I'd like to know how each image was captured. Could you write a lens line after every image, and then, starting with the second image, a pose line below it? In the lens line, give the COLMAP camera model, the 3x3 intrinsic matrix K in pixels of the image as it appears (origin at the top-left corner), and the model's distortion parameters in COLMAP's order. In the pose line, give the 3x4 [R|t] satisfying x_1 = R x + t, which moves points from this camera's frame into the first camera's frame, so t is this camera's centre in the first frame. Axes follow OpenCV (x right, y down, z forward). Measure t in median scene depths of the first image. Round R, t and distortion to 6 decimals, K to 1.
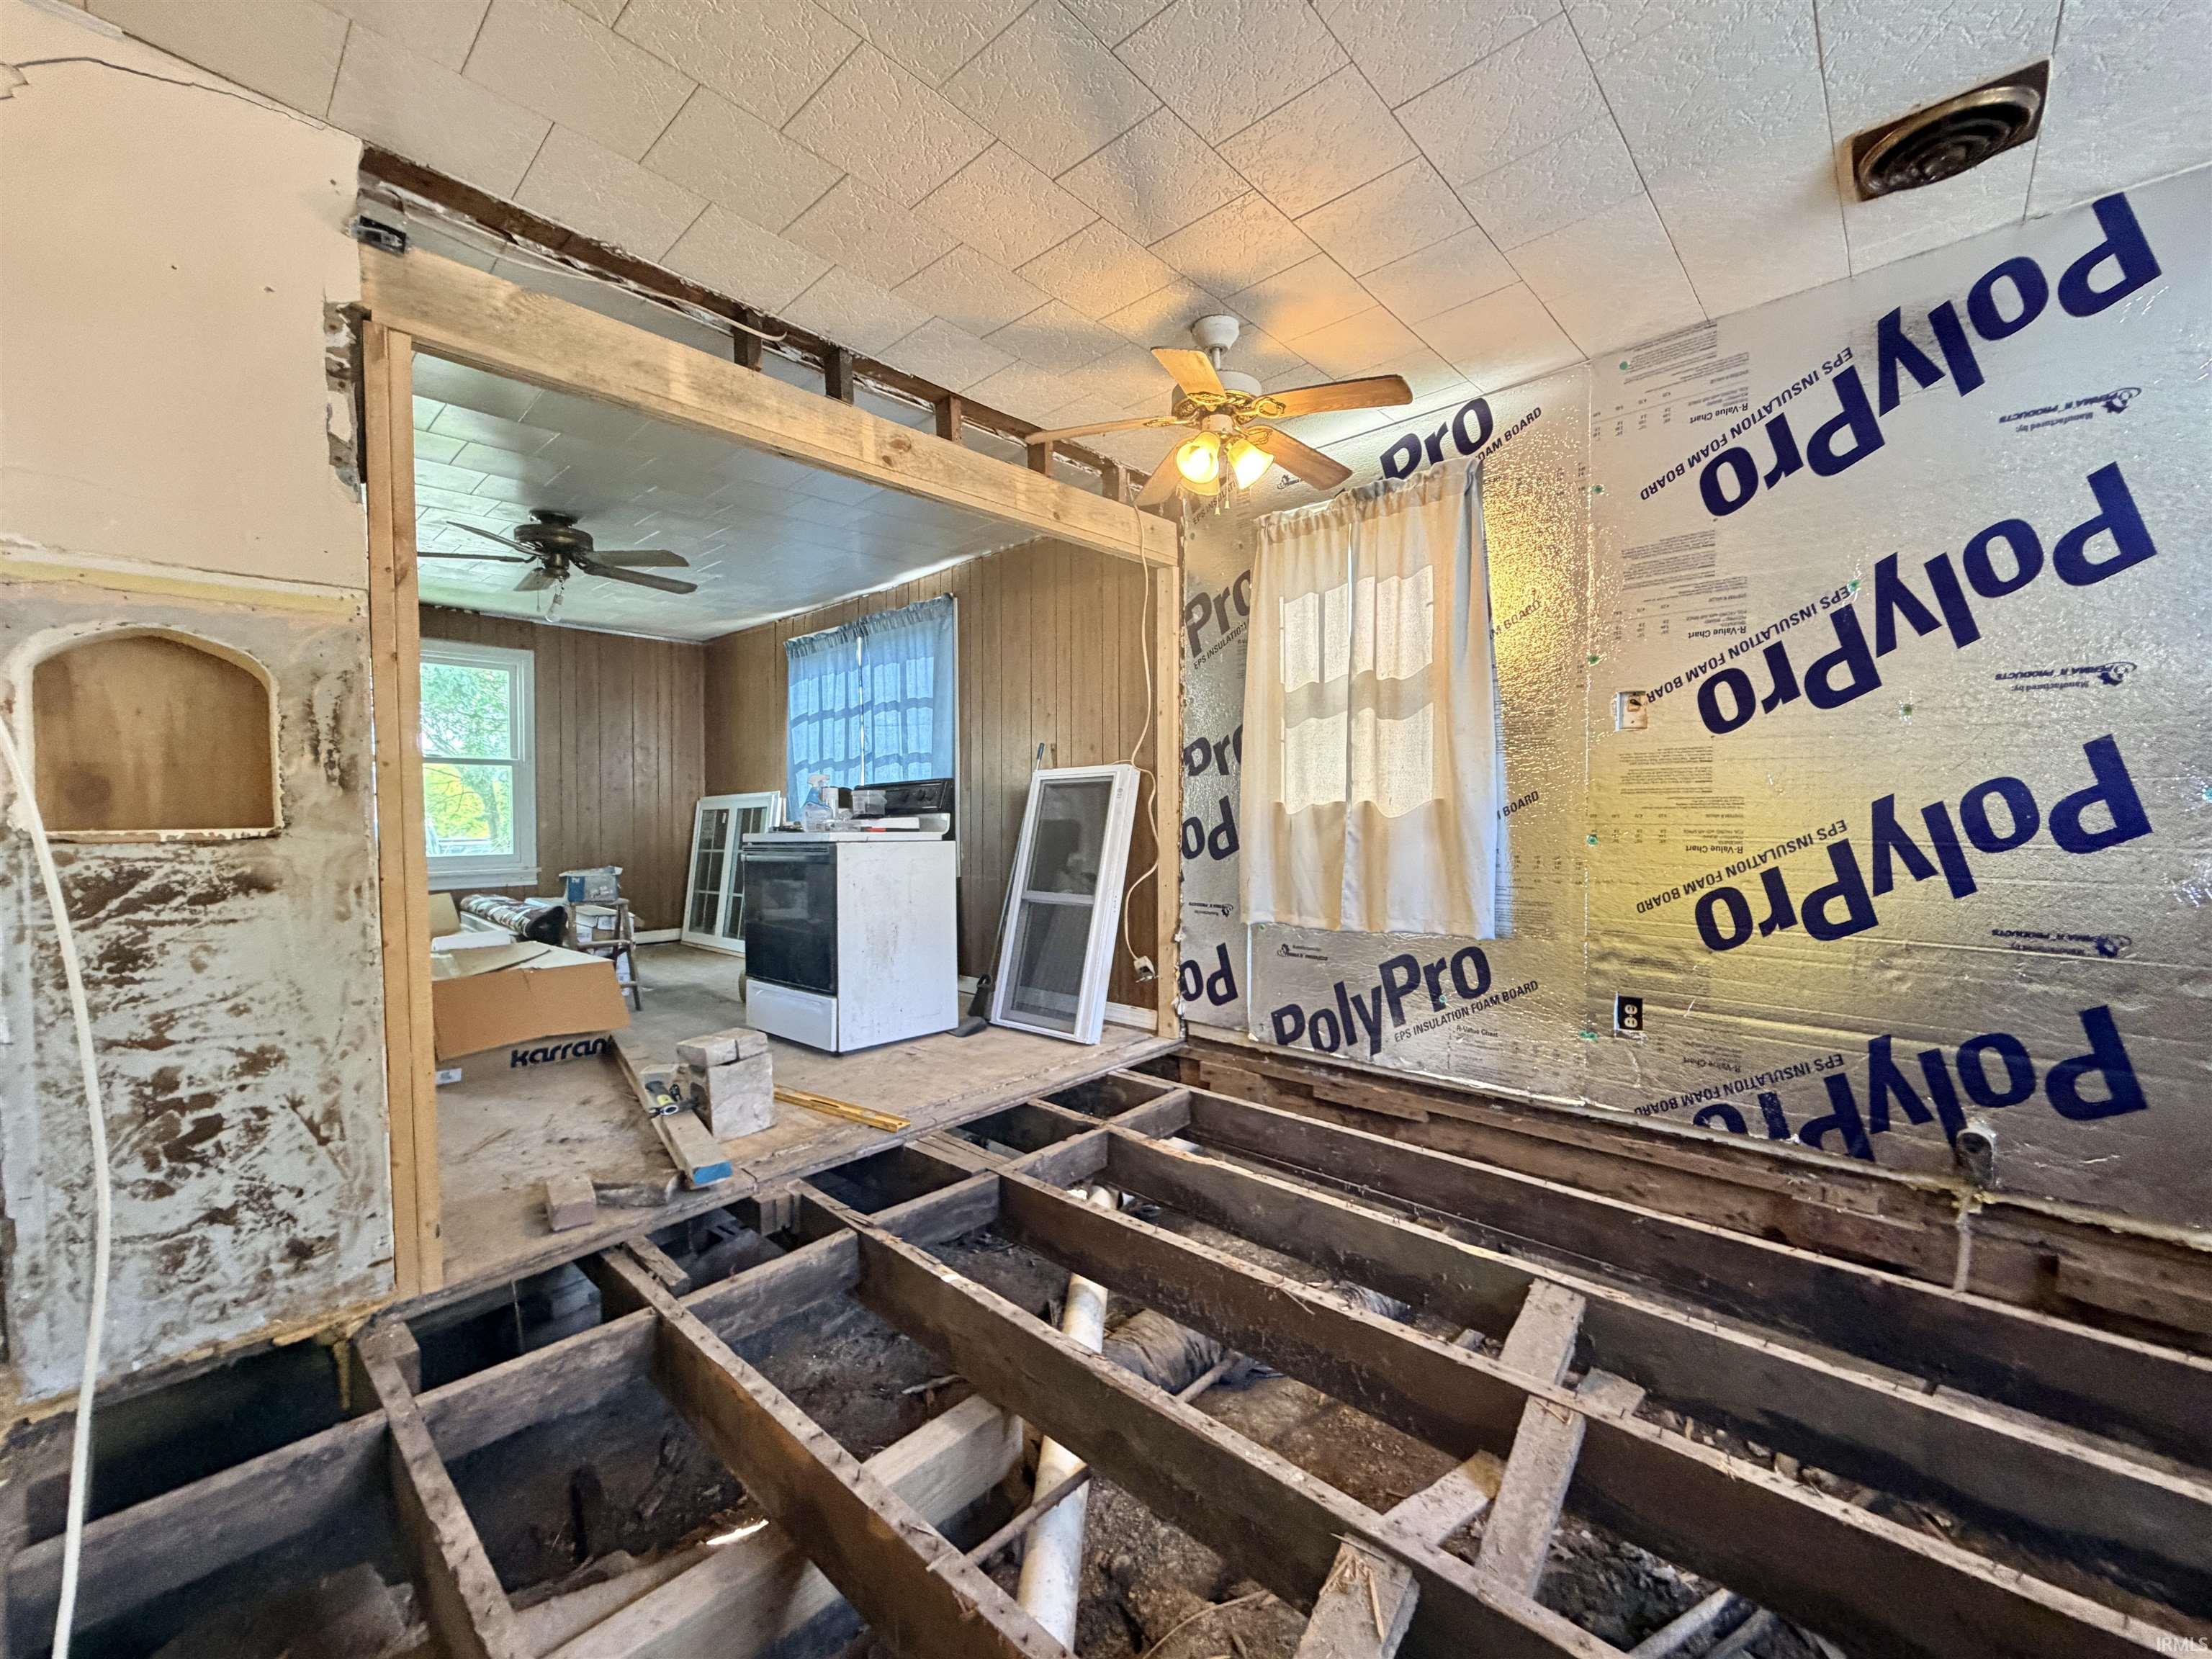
lens RADIAL K [[882.3, 0, 1102.4], [0, 882.3, 829.1], [0, 0, 1]] dist [-0.001479, 0.000205]
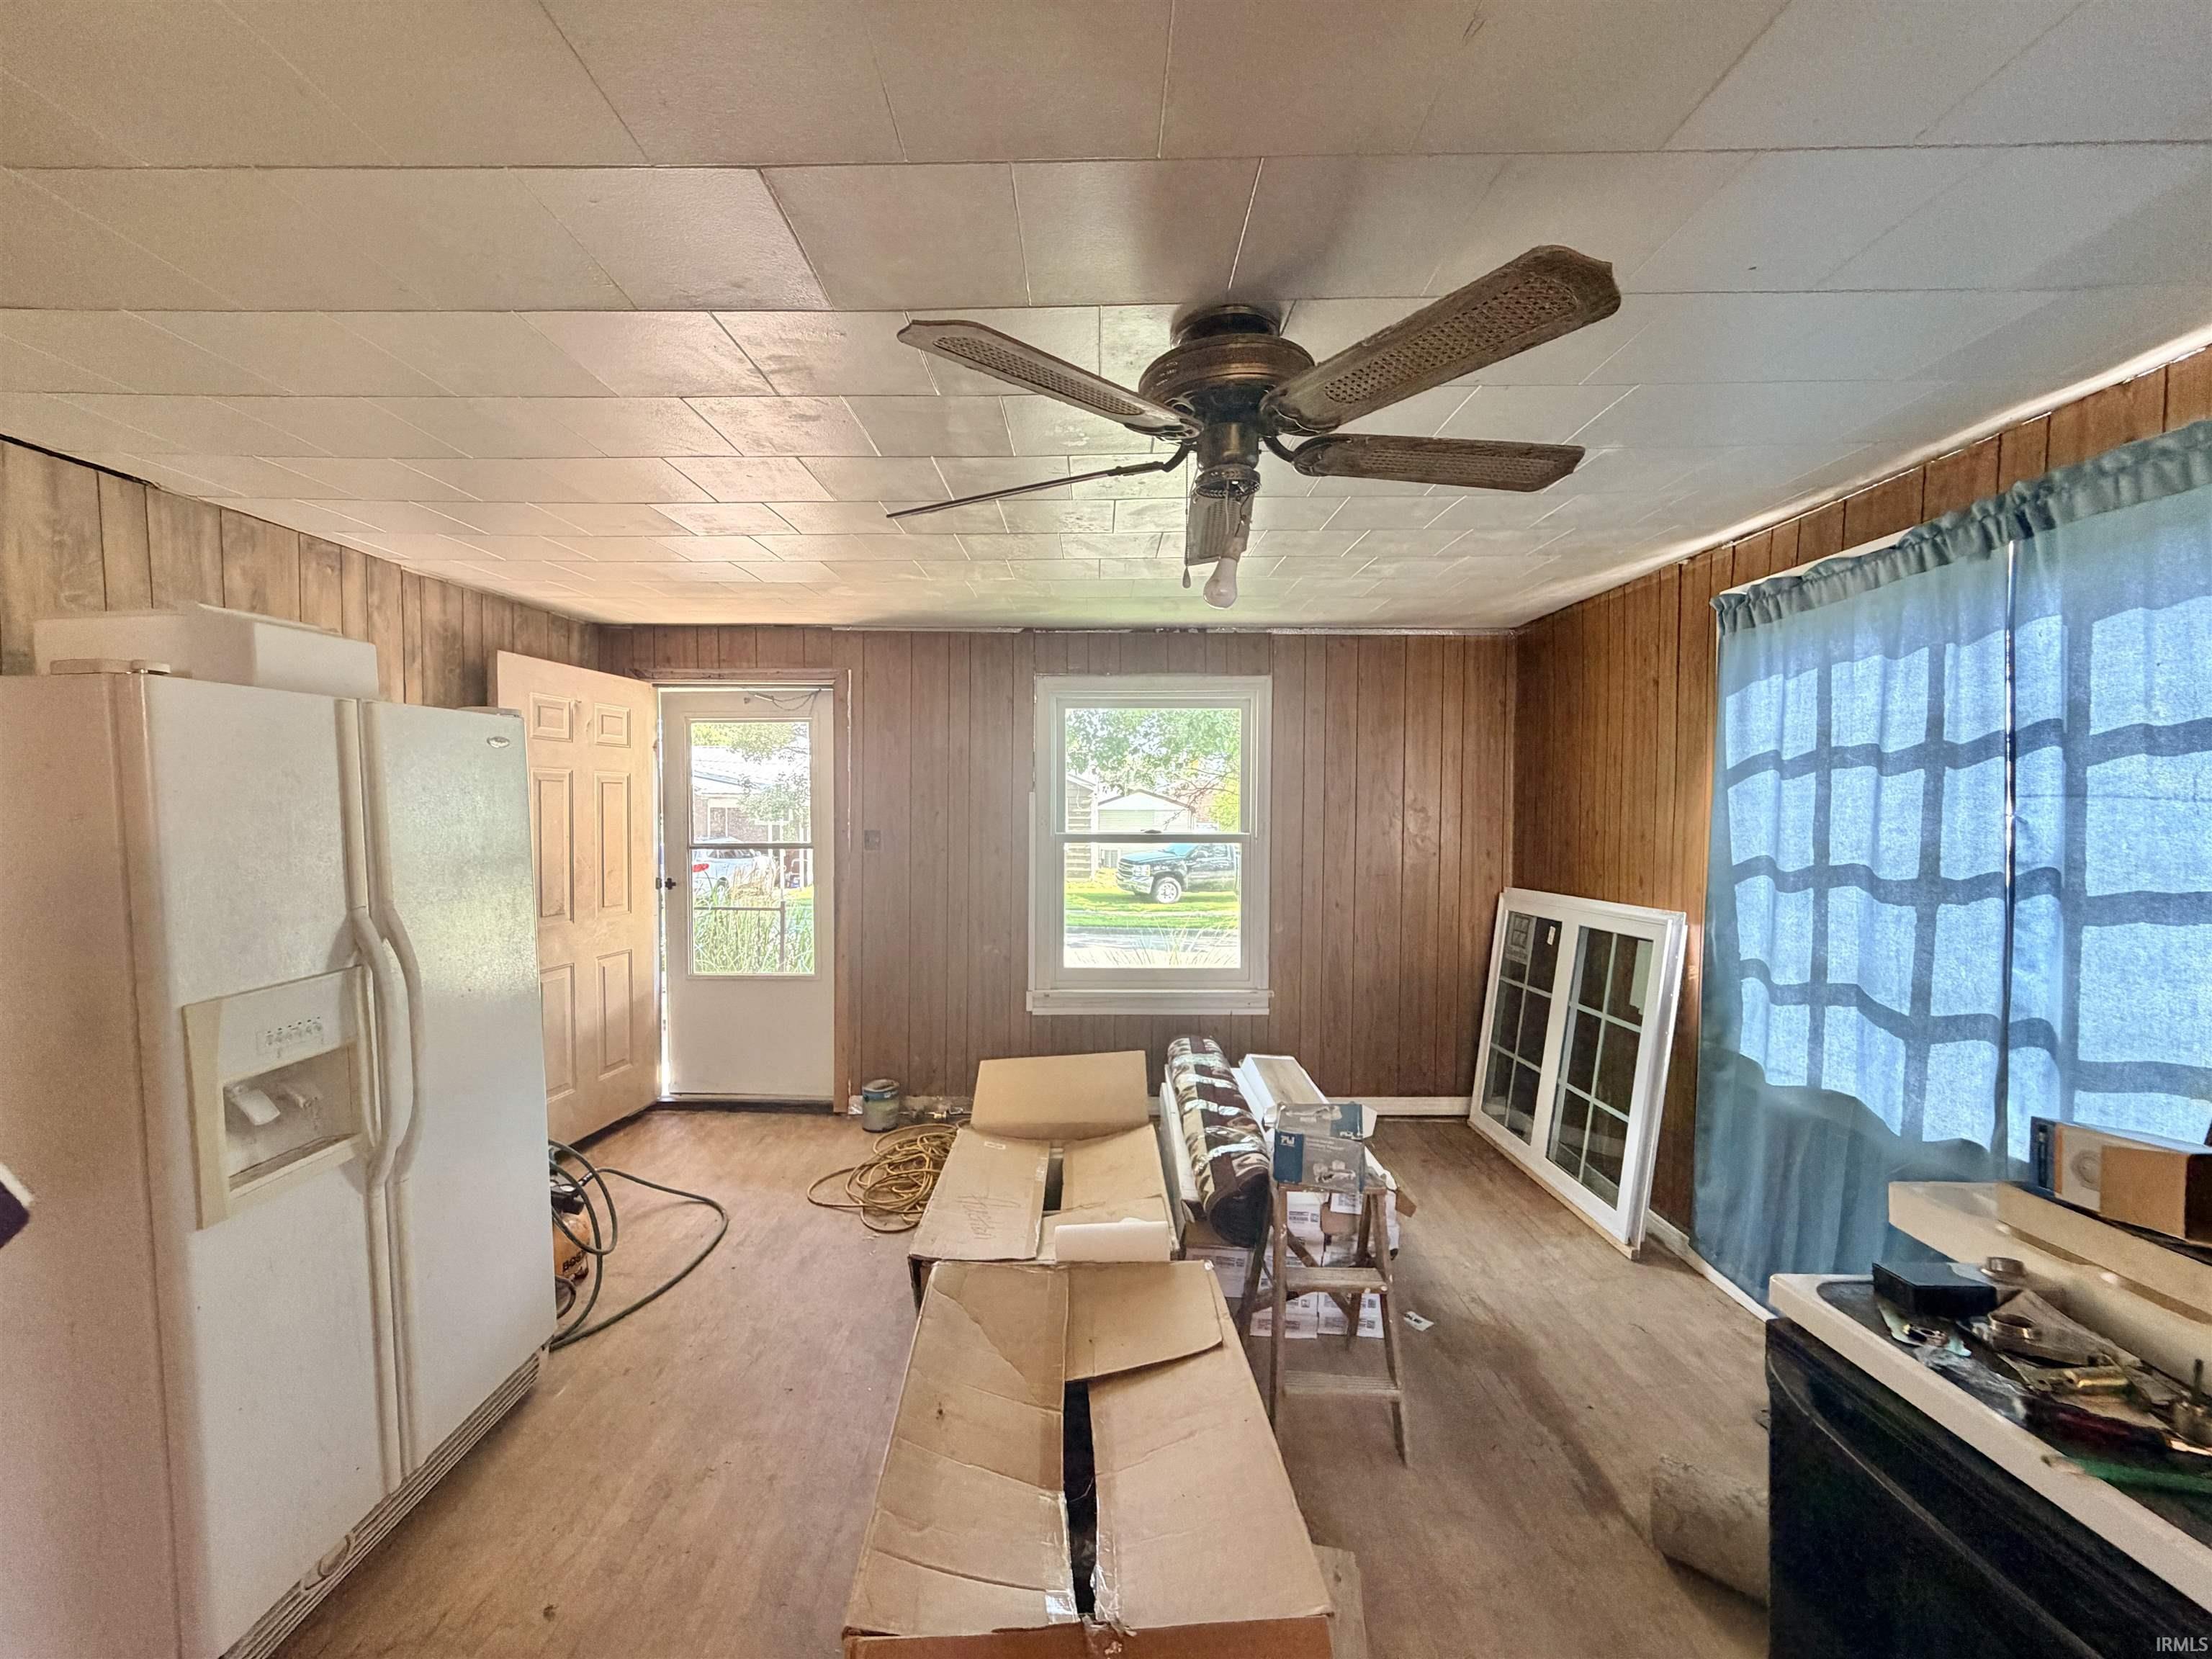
lens RADIAL K [[882.3, 0, 1102.4], [0, 882.3, 829.1], [0, 0, 1]] dist [-0.001479, 0.000205]
pose [[0.684452, 0.021298, -0.728746, -0.435663], [-0.020807, 0.999737, 0.009676, -0.161439], [0.728761, 0.008540, 0.684715, 0.815803]]
